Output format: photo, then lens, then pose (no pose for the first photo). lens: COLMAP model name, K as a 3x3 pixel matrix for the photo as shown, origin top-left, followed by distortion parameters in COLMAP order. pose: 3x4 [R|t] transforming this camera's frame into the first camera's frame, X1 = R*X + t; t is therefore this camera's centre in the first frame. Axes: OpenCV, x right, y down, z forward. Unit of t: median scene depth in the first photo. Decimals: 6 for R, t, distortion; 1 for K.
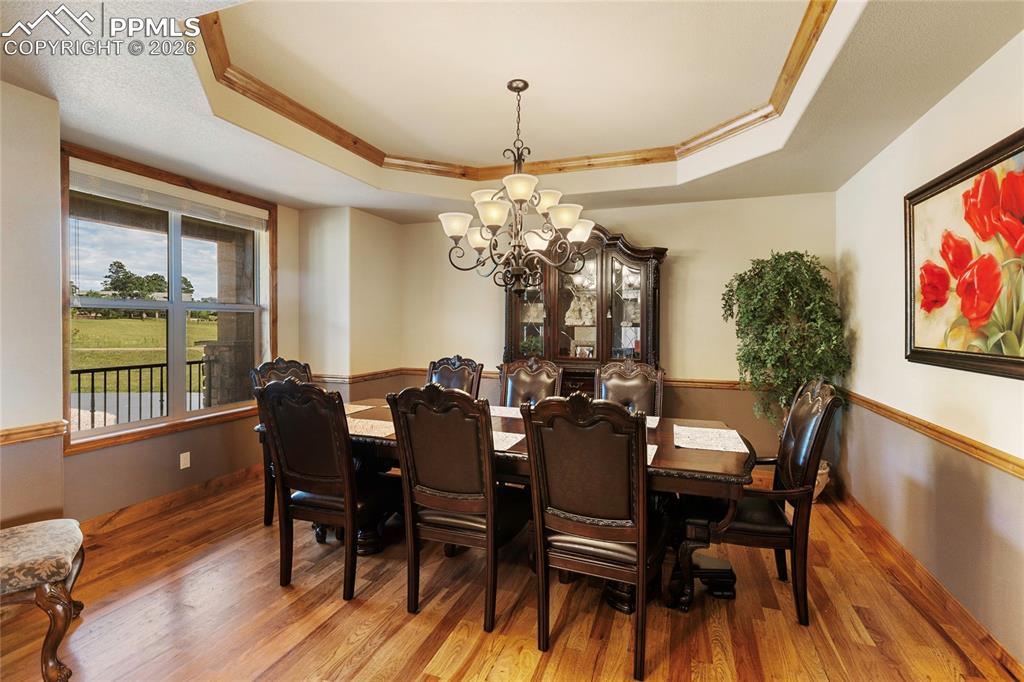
lens RADIAL K [[472.1, 0, 505.3], [0, 472.1, 325.8], [0, 0, 1]] dist [0.002957, 0.000321]
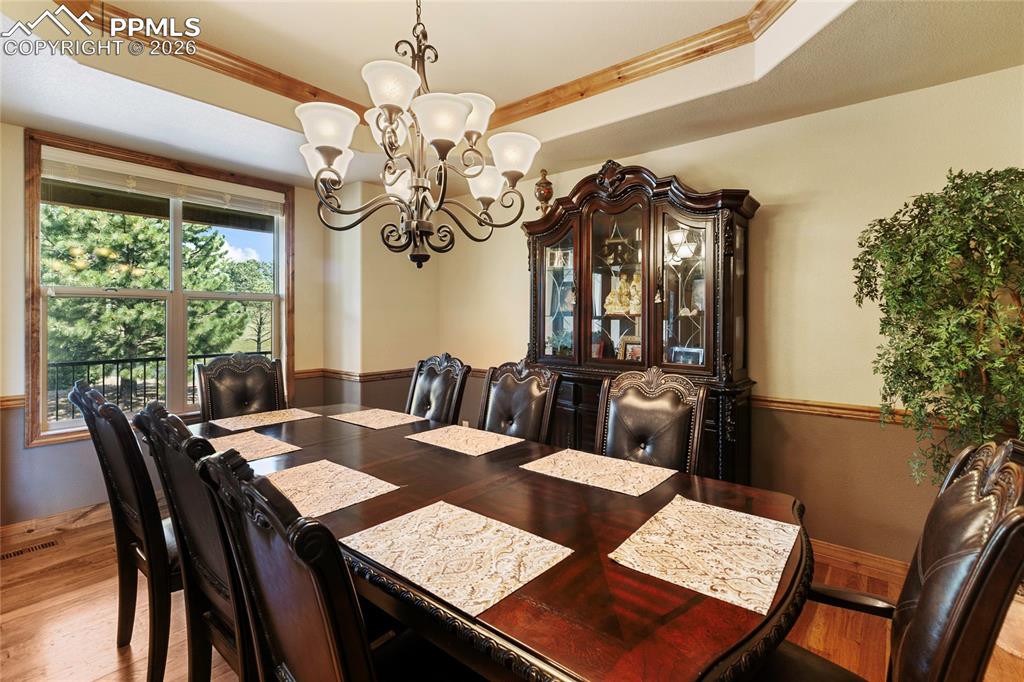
lens RADIAL K [[472.1, 0, 500.4], [0, 472.1, 319.6], [0, 0, 1]] dist [0.002957, 0.000321]
pose [[0.941490, -0.001560, -0.337038, 0.270831], [0.001472, 0.999999, -0.000515, 0.008691], [0.337038, -0.000011, 0.941491, 0.332502]]
